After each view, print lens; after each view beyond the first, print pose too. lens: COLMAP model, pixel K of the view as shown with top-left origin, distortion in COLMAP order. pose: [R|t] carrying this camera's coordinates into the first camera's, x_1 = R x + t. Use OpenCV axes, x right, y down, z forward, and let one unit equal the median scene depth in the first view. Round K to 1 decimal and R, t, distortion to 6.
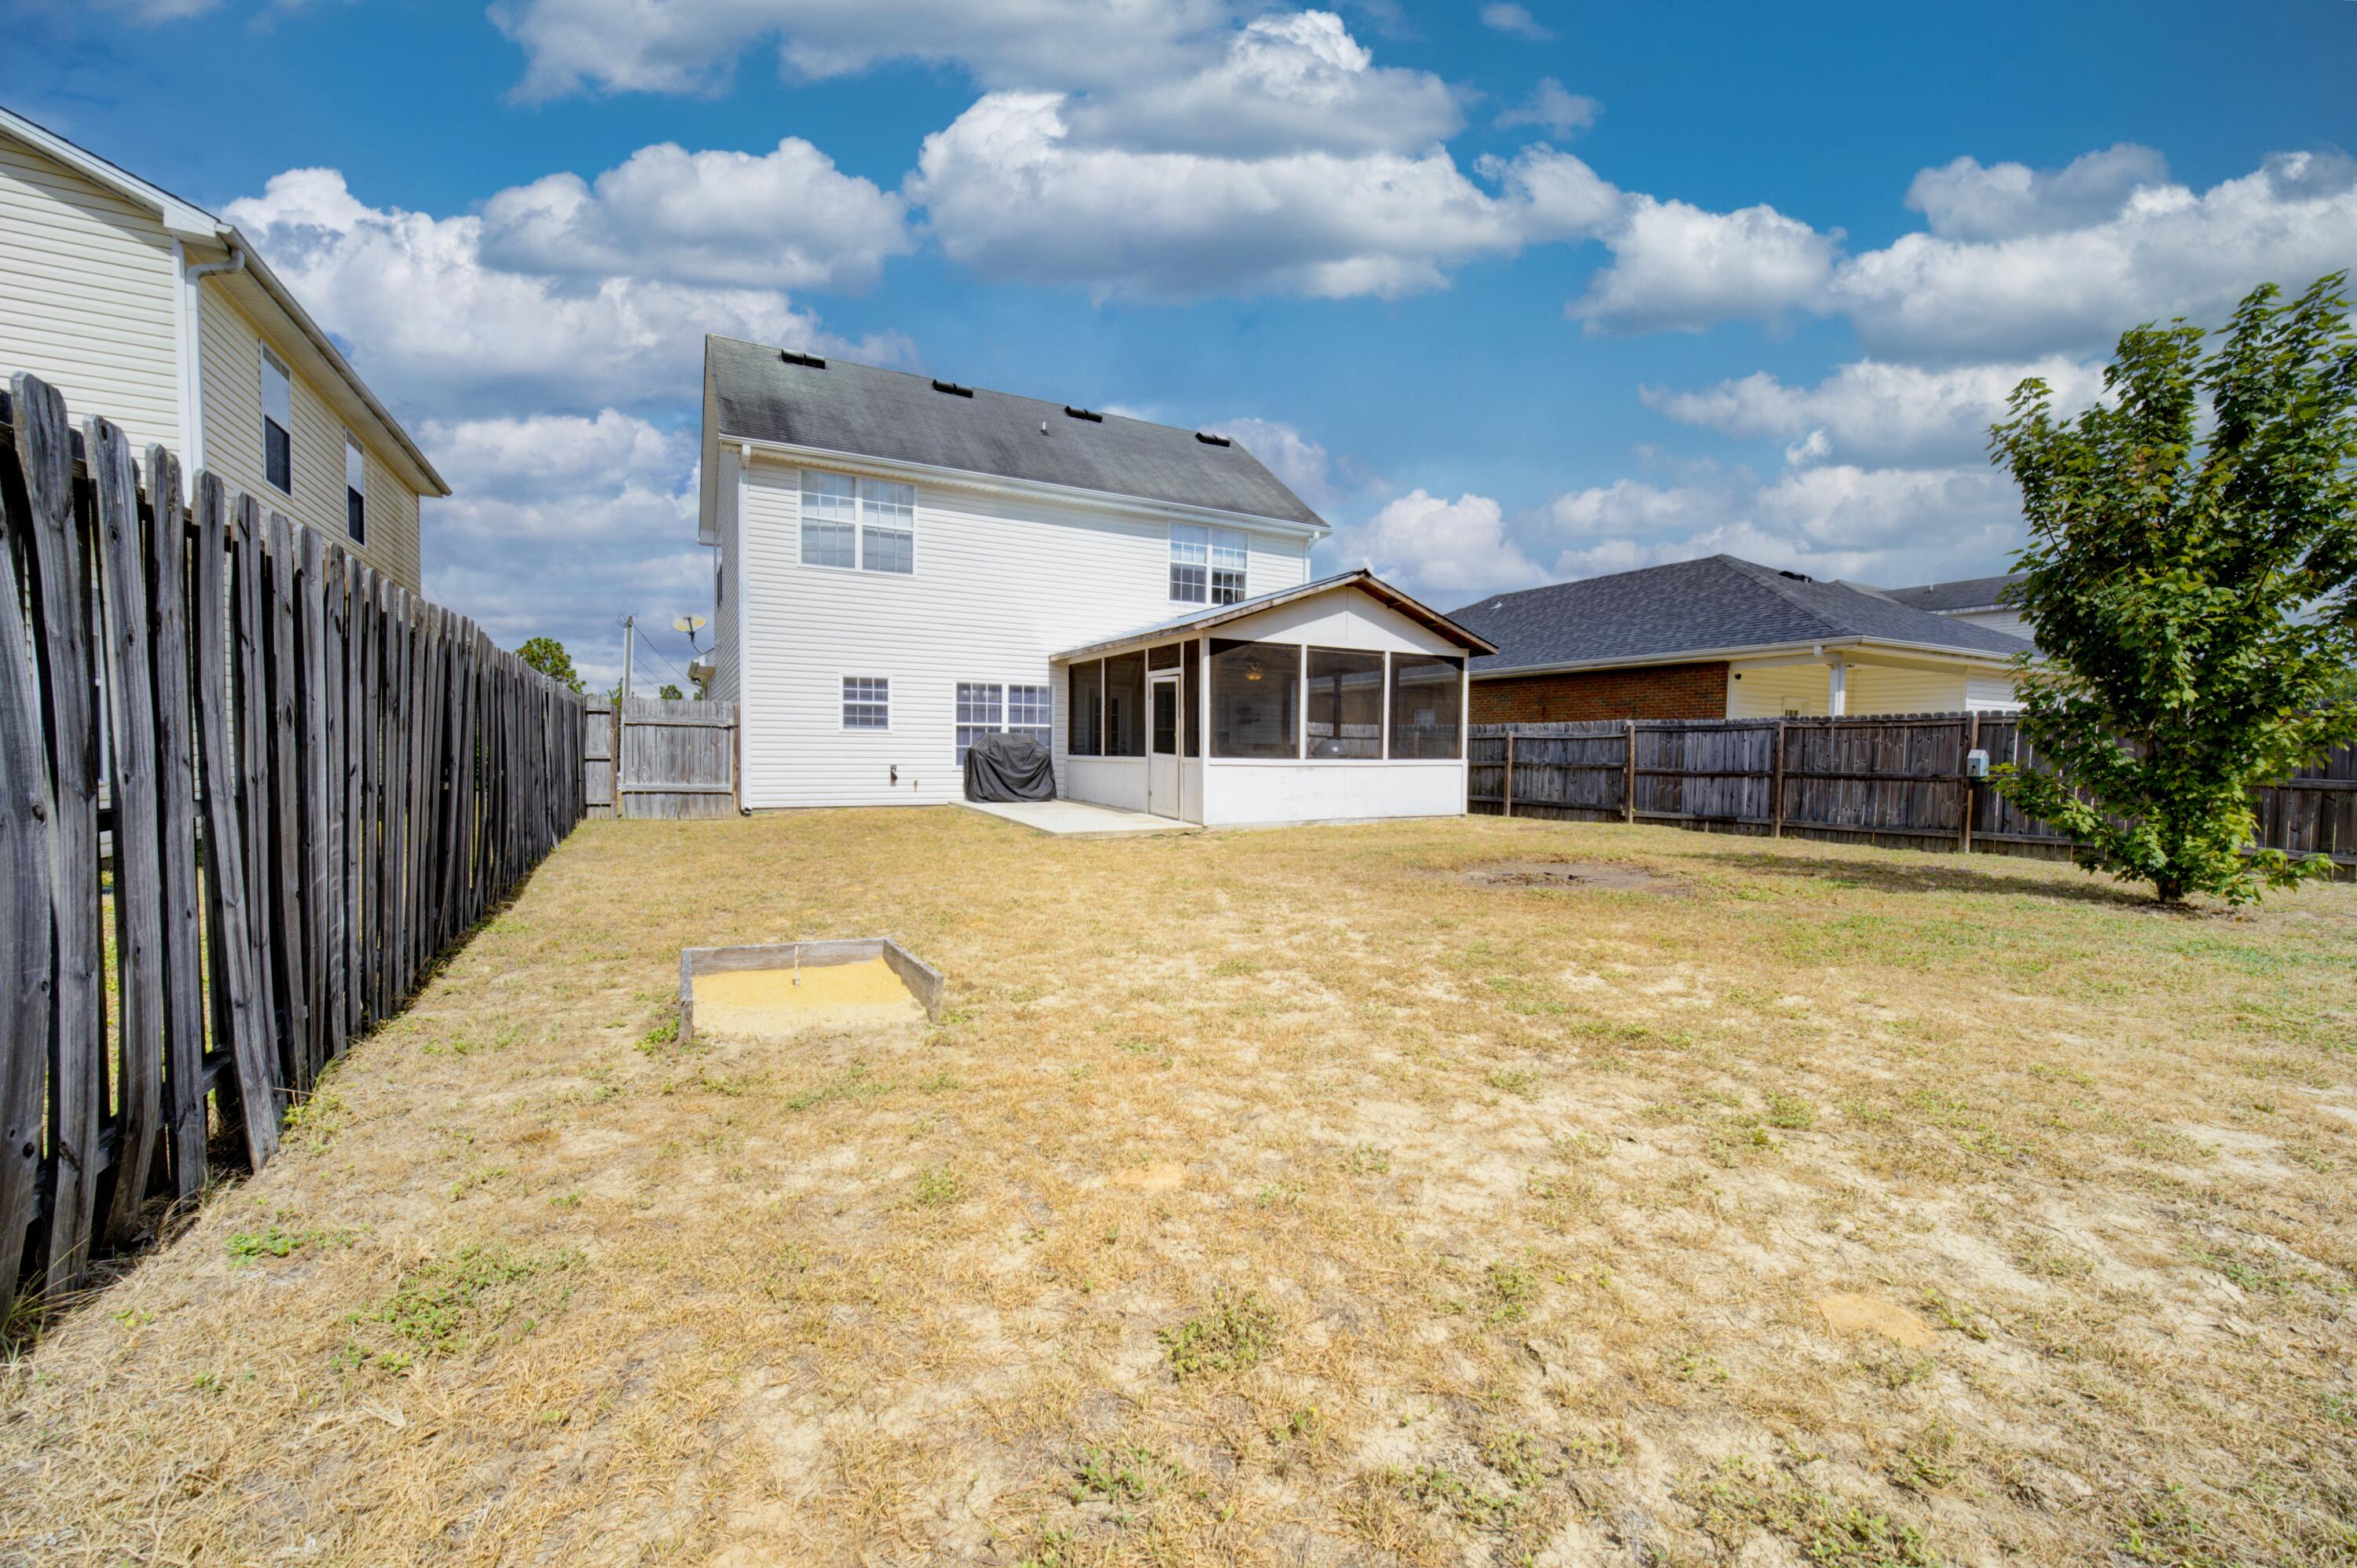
lens RADIAL K [[1005.0, 0, 1178.5], [0, 1005.0, 784.0], [0, 0, 1]] dist [0.026004, 0.024261]
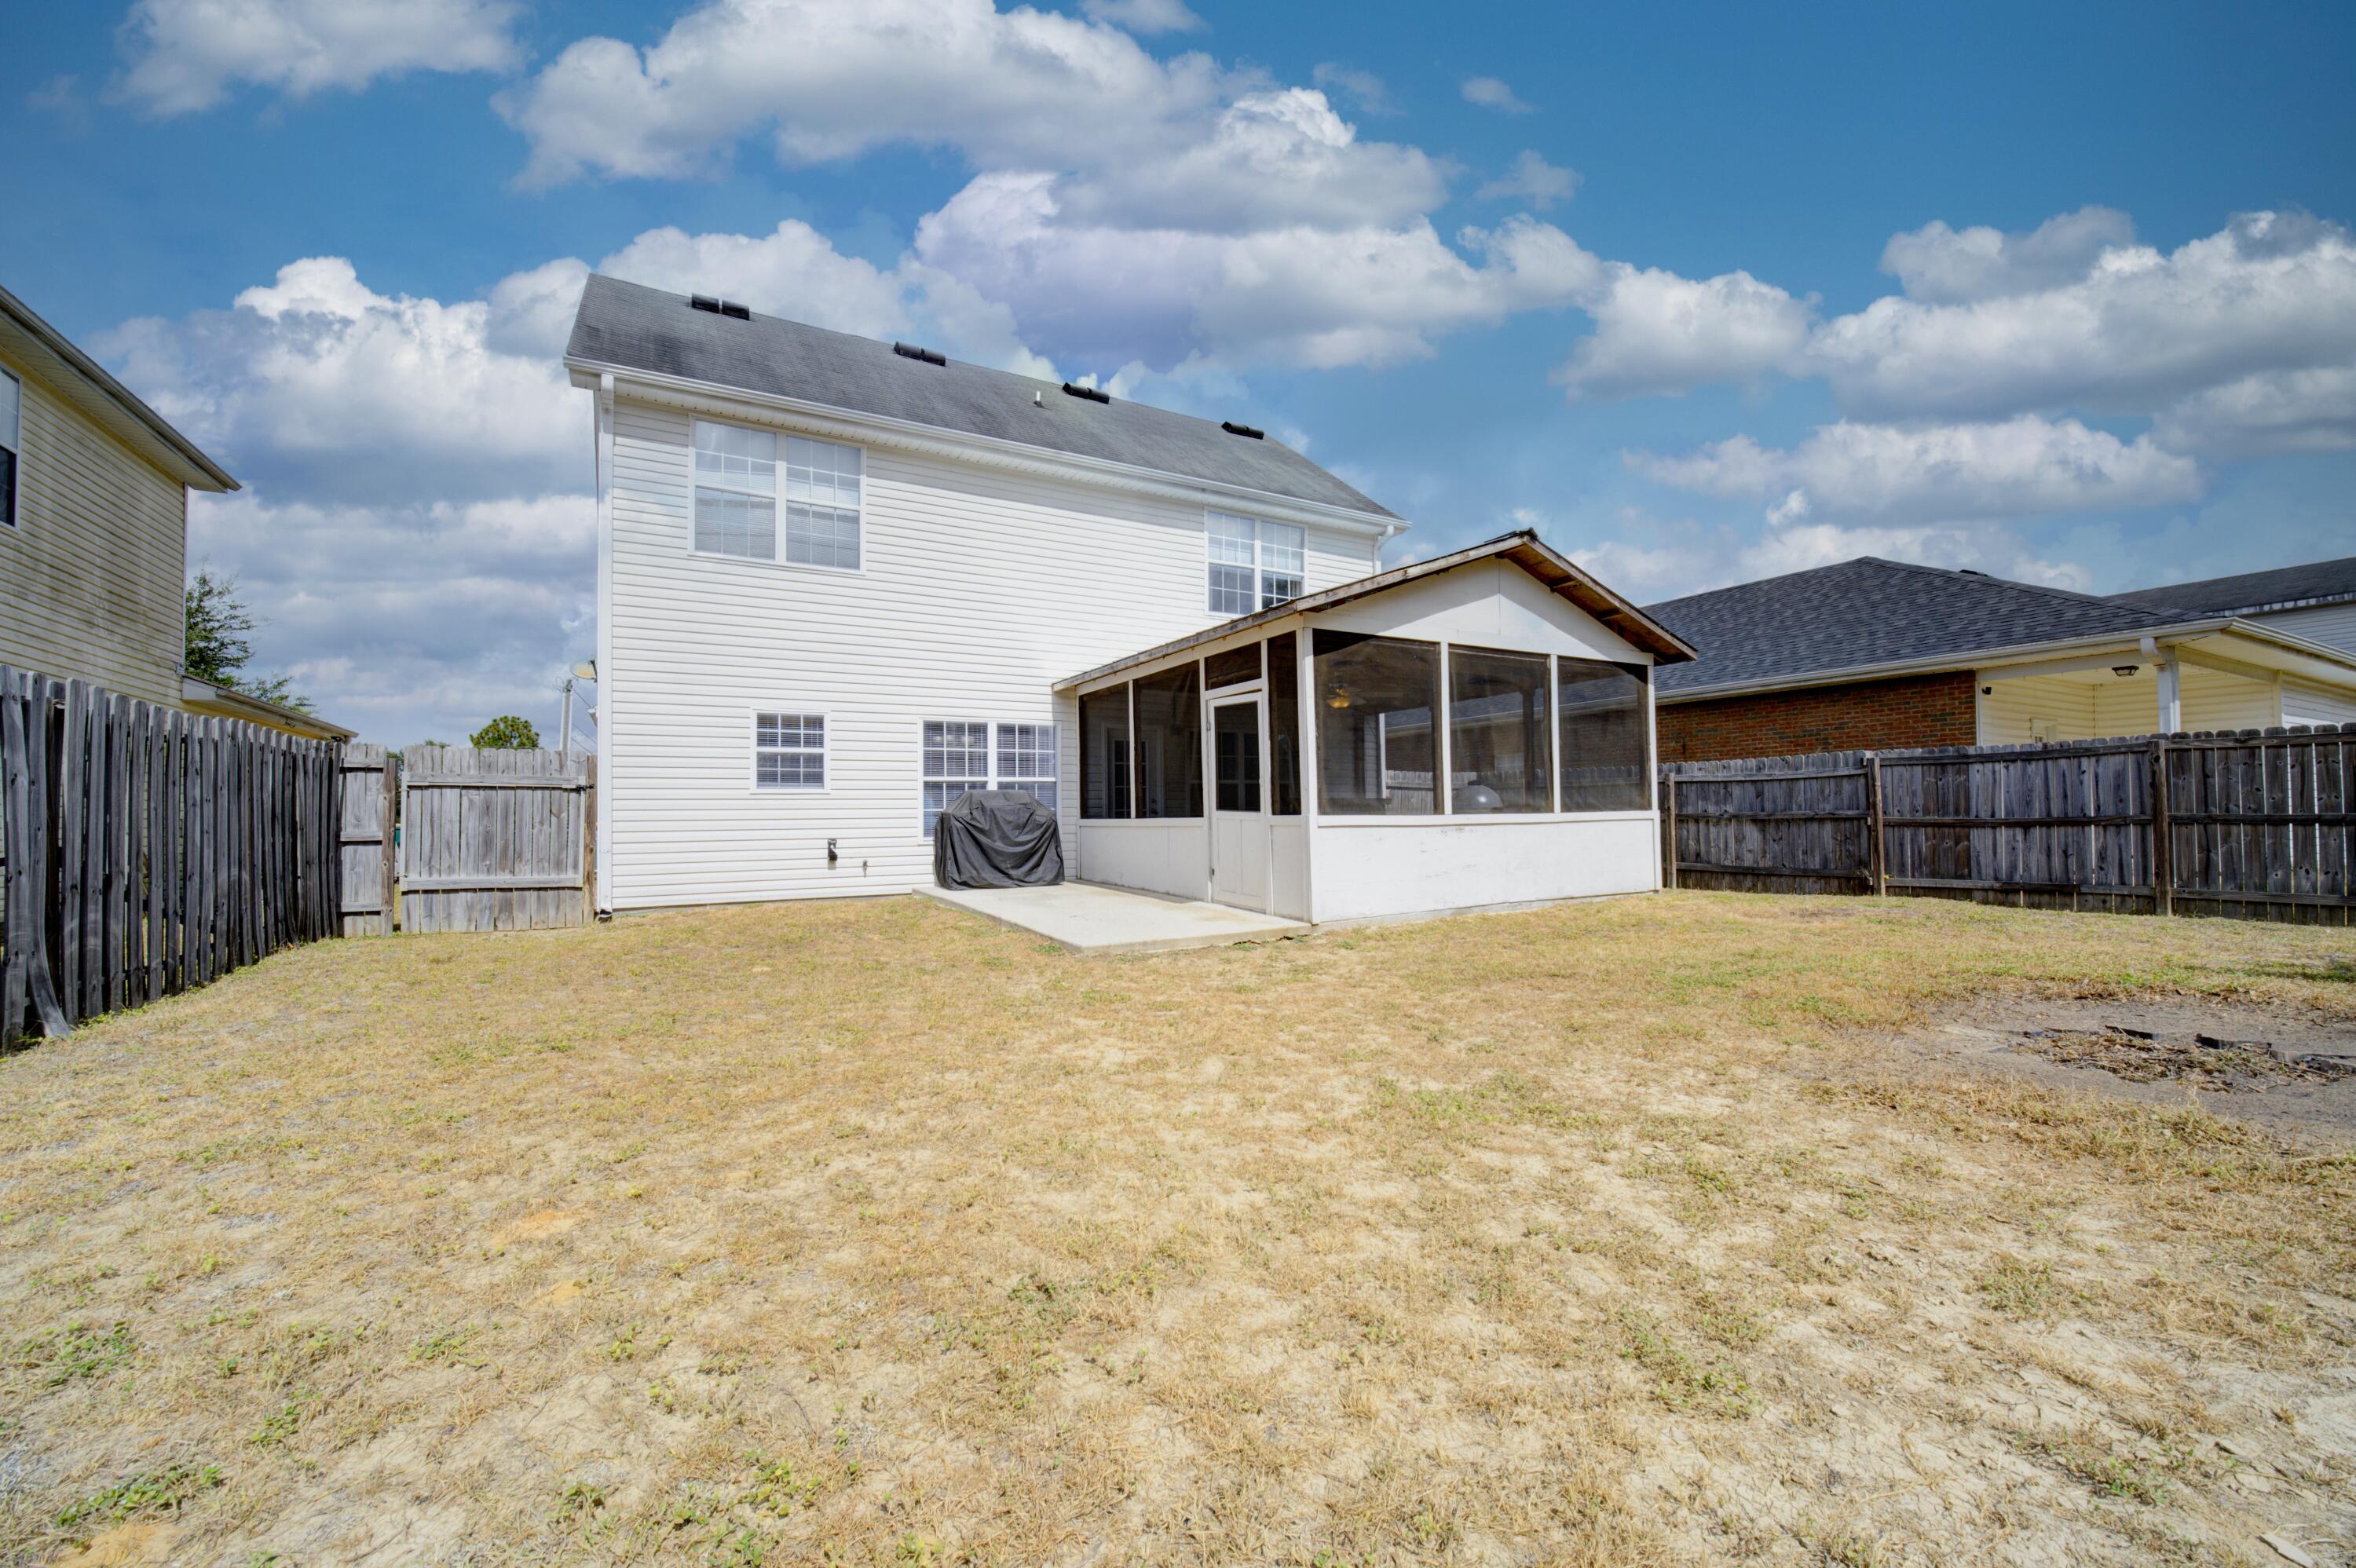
lens RADIAL K [[926.5, 0, 1173.1], [0, 926.5, 791.5], [0, 0, 1]] dist [-0.000631, -0.000312]
pose [[0.999634, -0.024499, 0.011504, -0.050975], [0.025195, 0.997579, -0.064813, -0.003995], [-0.009888, 0.065079, 0.997831, 0.335979]]
